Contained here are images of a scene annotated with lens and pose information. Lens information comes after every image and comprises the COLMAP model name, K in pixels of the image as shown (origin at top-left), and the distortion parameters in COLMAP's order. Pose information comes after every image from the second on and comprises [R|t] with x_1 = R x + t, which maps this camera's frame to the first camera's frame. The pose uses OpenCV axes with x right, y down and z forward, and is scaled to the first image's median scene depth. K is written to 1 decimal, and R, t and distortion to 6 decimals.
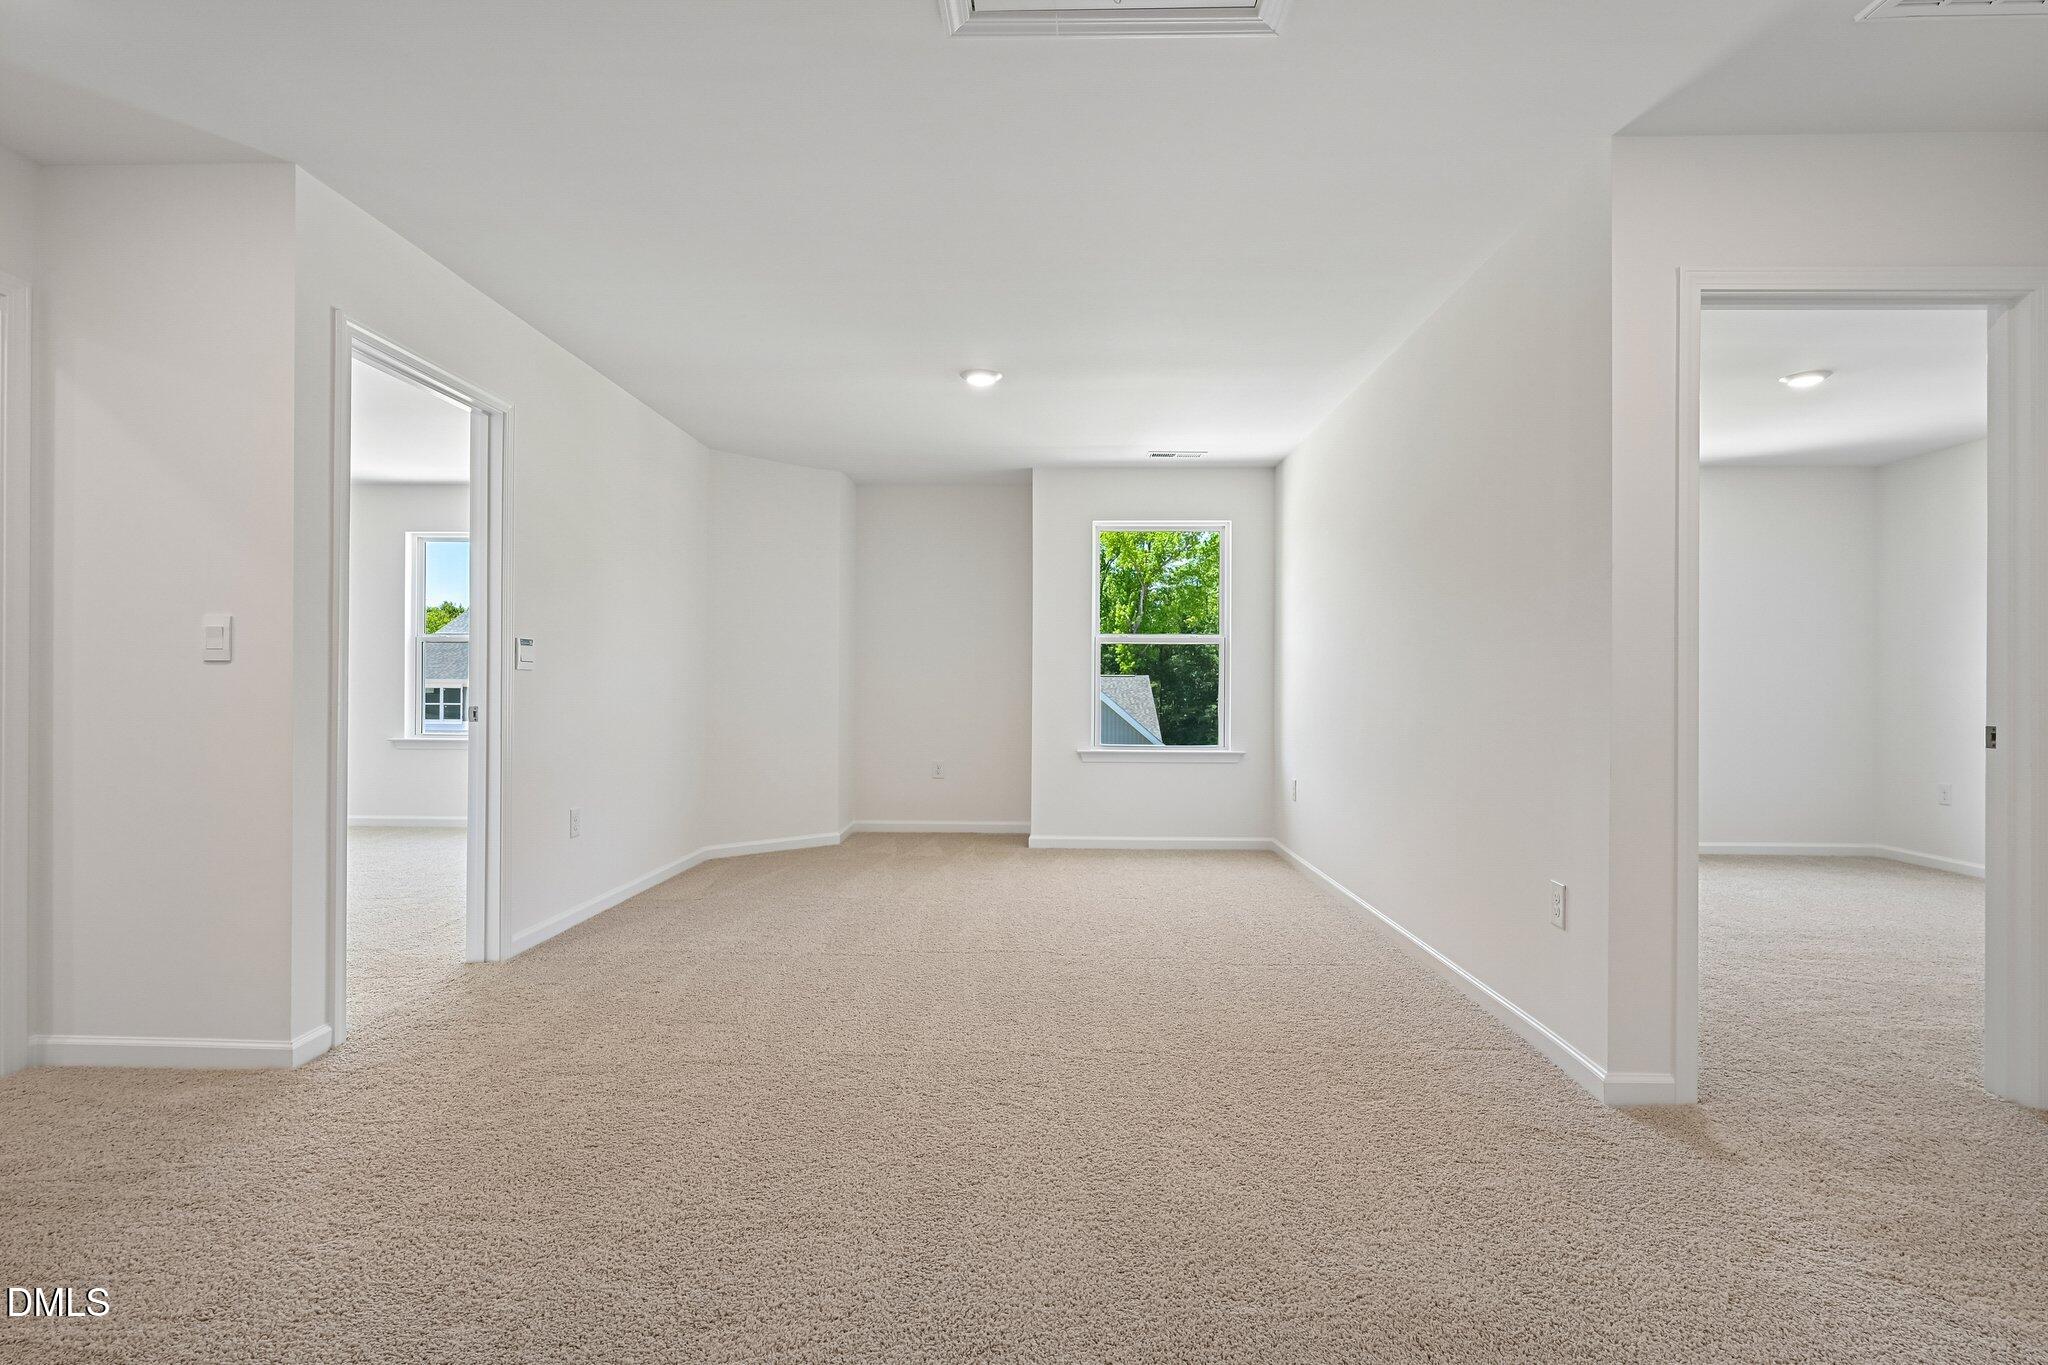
lens RADIAL K [[1007.0, 0, 1025.5], [0, 1007.0, 695.5], [0, 0, 1]] dist [0.003781, 0.001342]
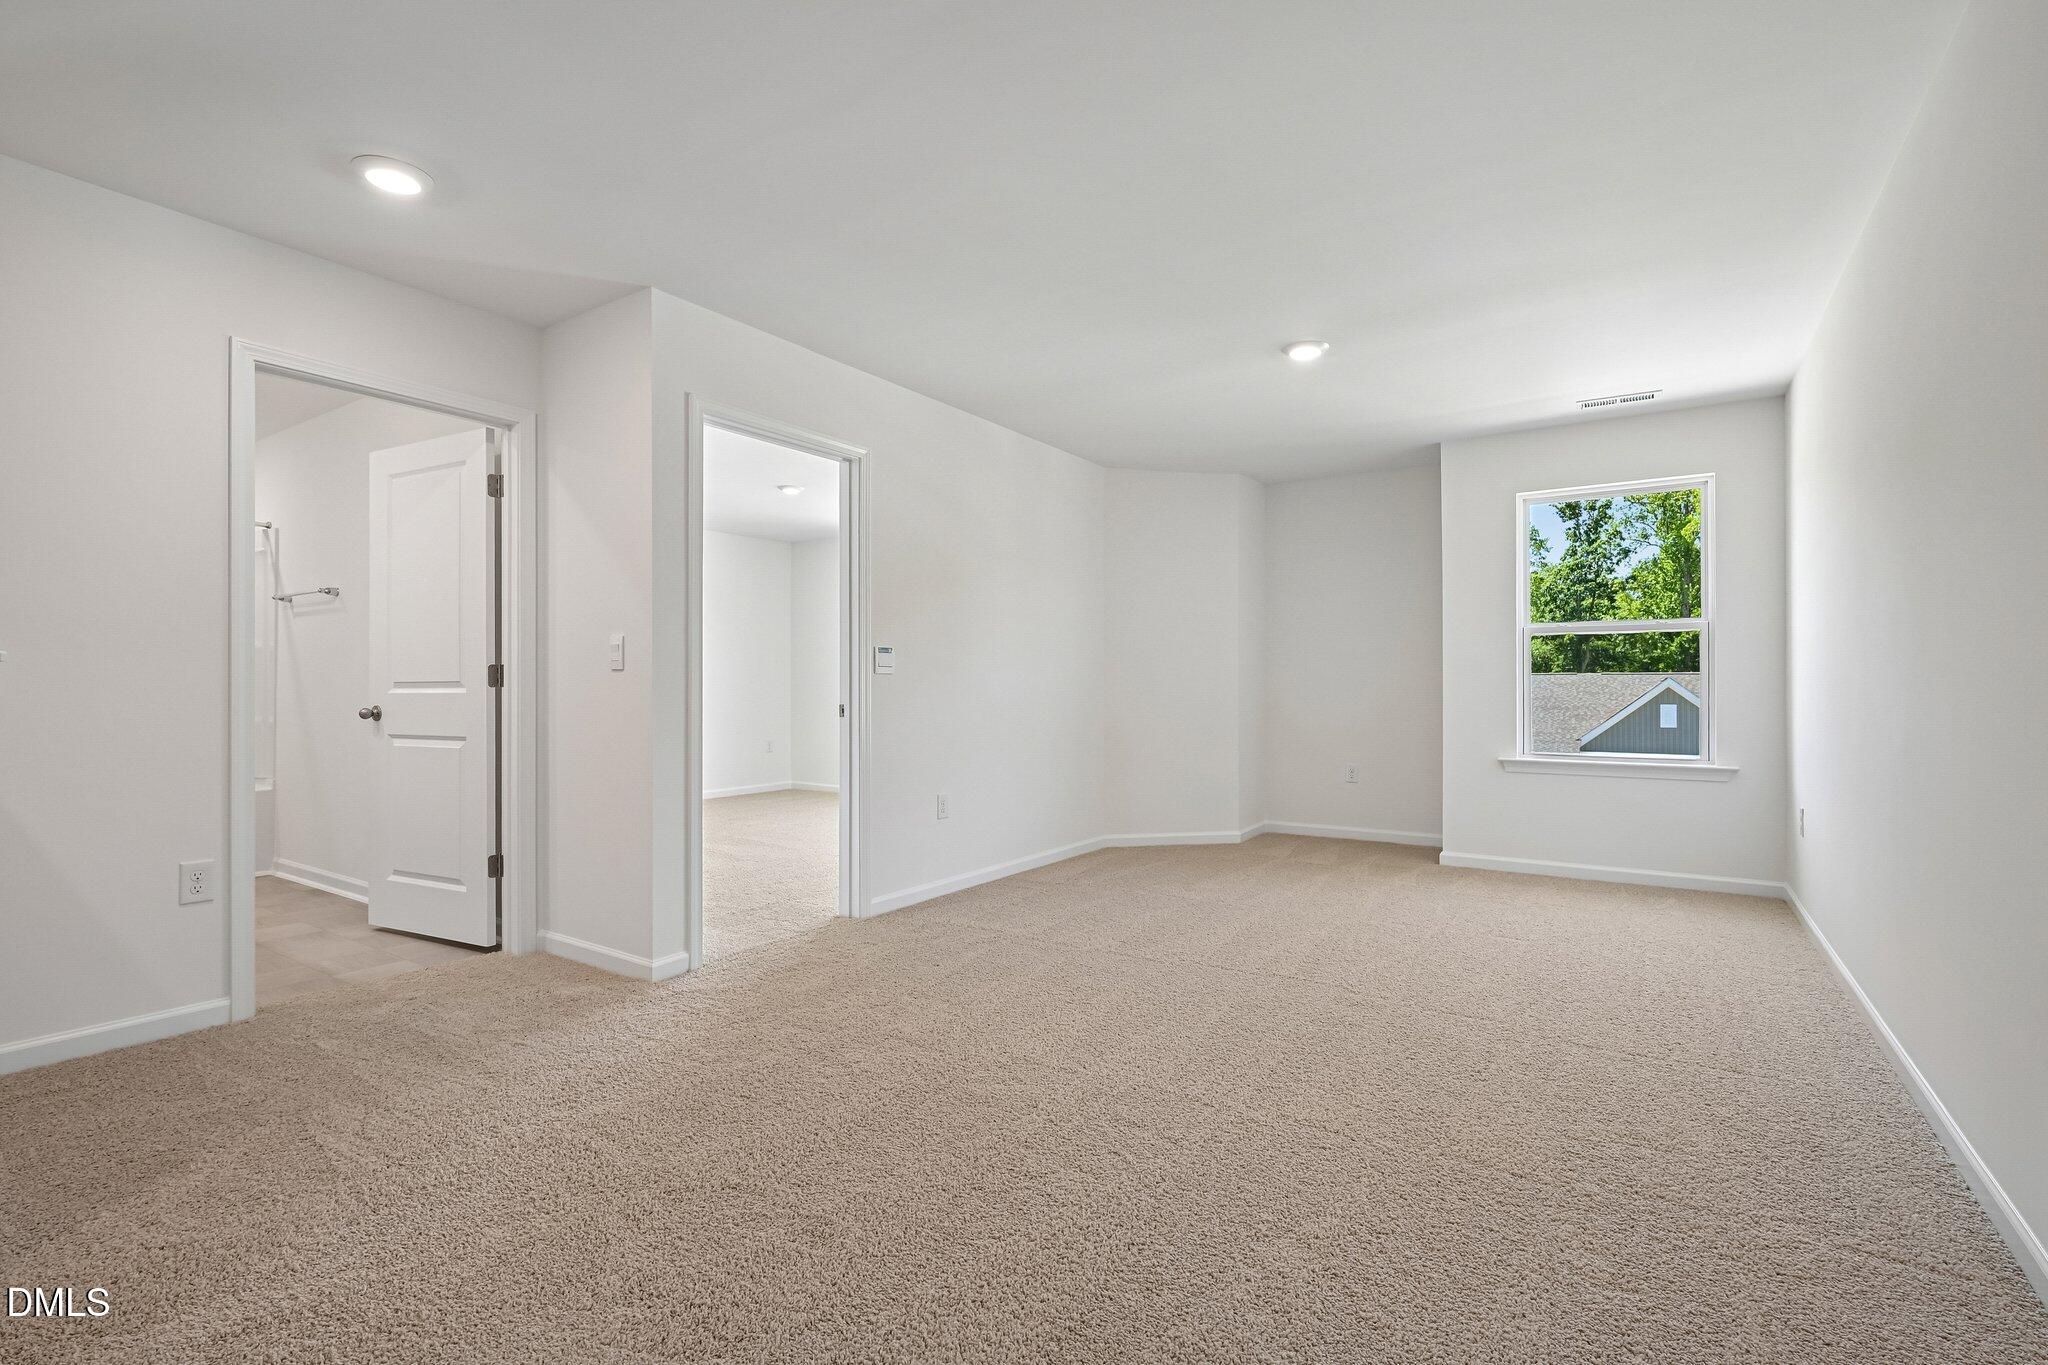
lens RADIAL K [[929.2, 0, 1033.9], [0, 929.2, 693.0], [0, 0, 1]] dist [0.001887, 0.000214]
pose [[0.847325, -0.002279, -0.531069, 0.231111], [0.000175, 0.999992, -0.004012, 0.001404], [0.531074, 0.003306, 0.847319, 0.173483]]
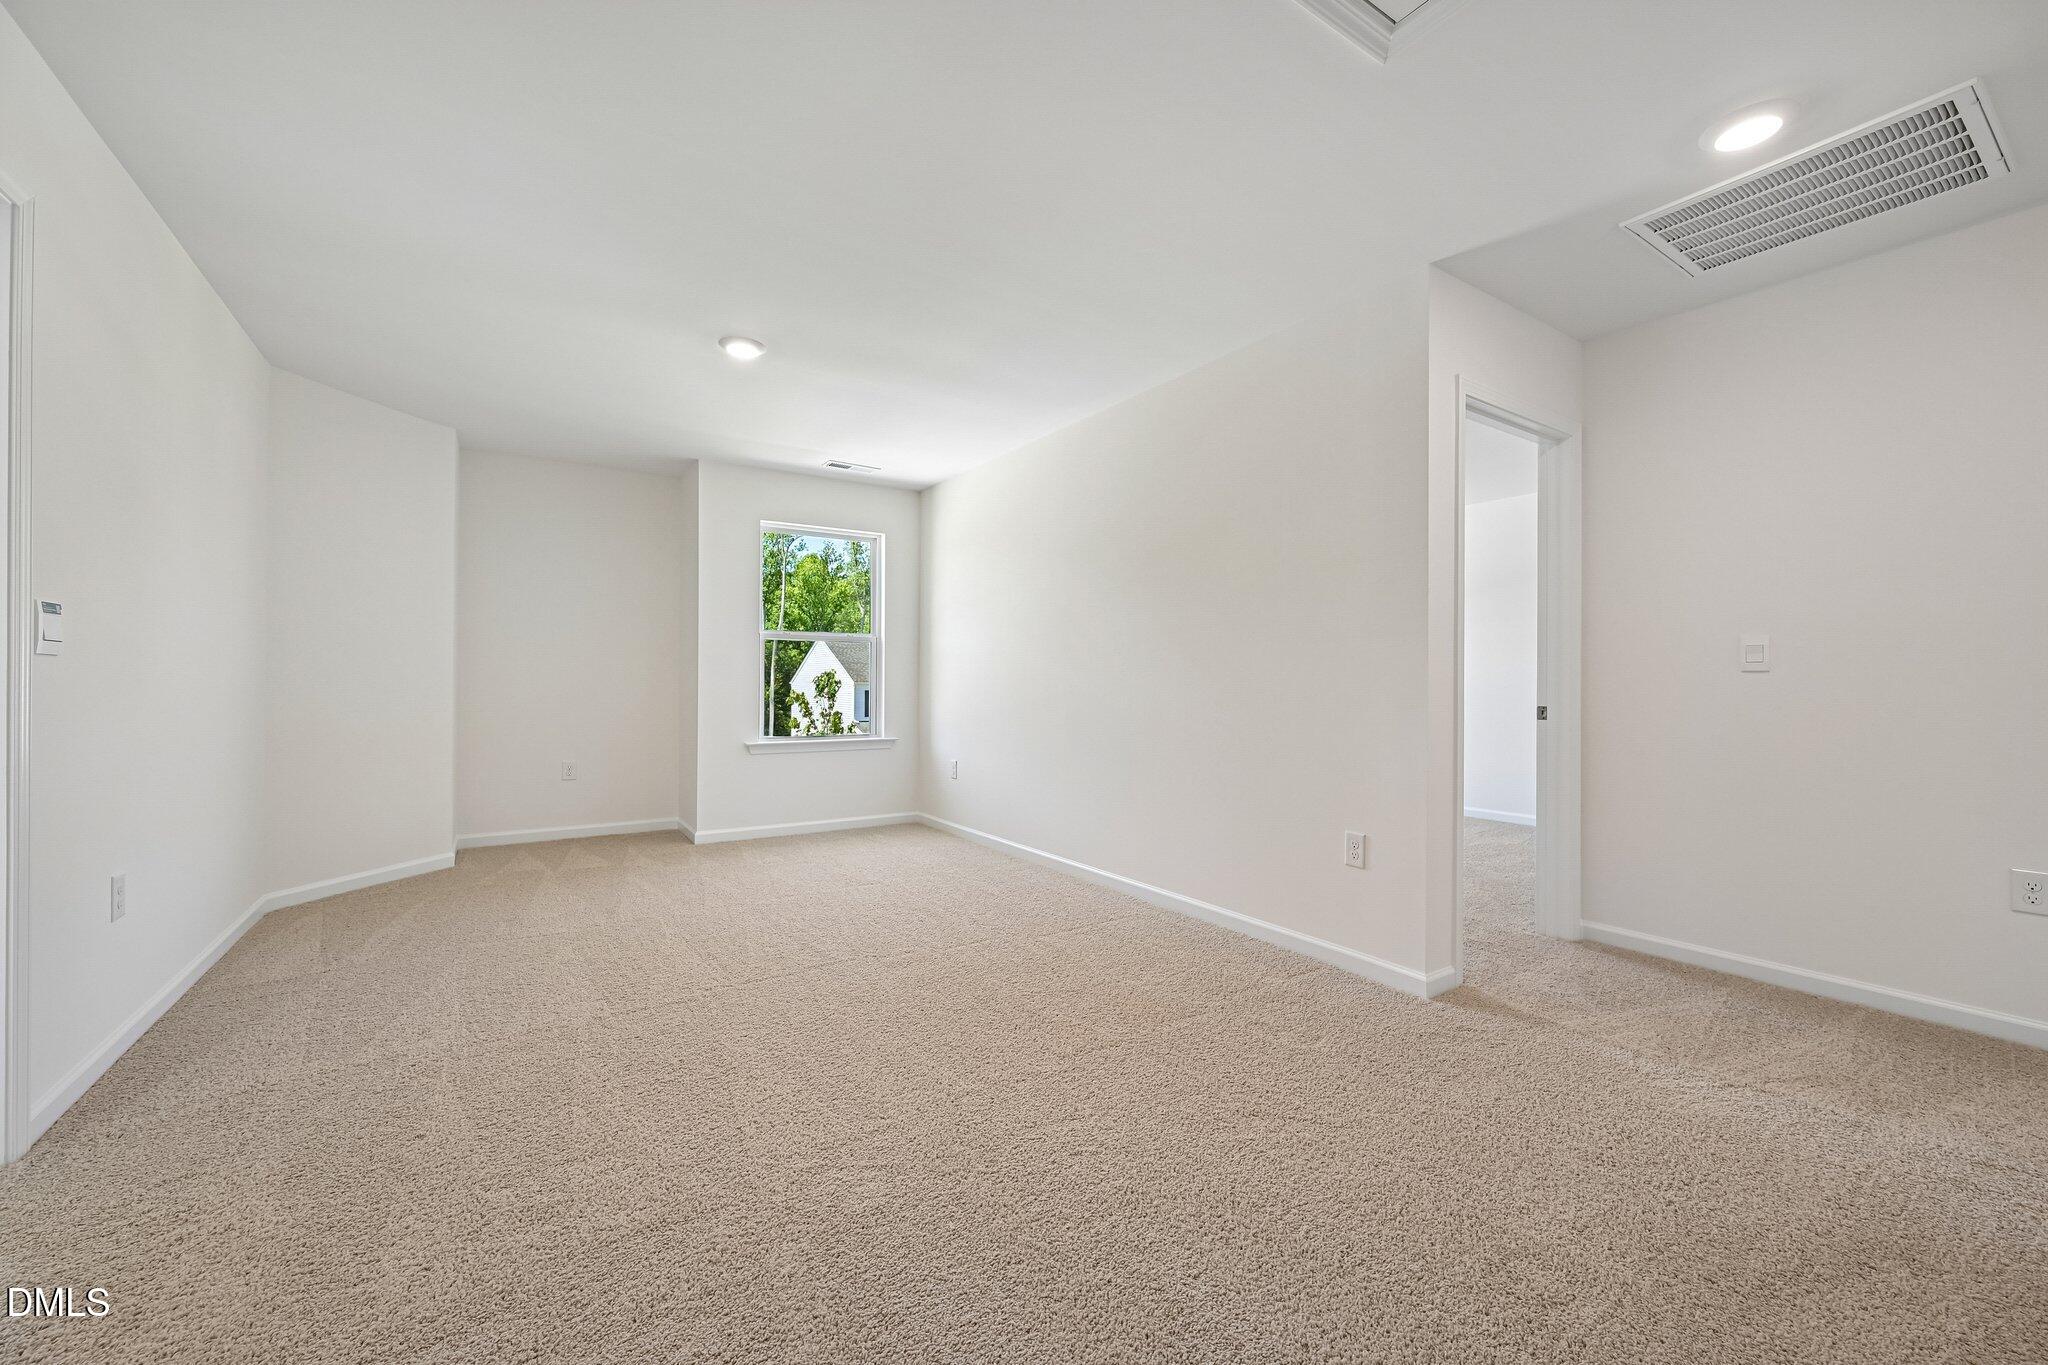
lens RADIAL K [[799.8, 0, 1024.5], [0, 799.8, 688.7], [0, 0, 1]] dist [0.001254, -0.000012]
pose [[0.822932, -0.006143, 0.568107, -0.294675], [0.005206, 0.999981, 0.003273, -0.003708], [-0.568117, 0.000264, 0.822948, 0.289728]]
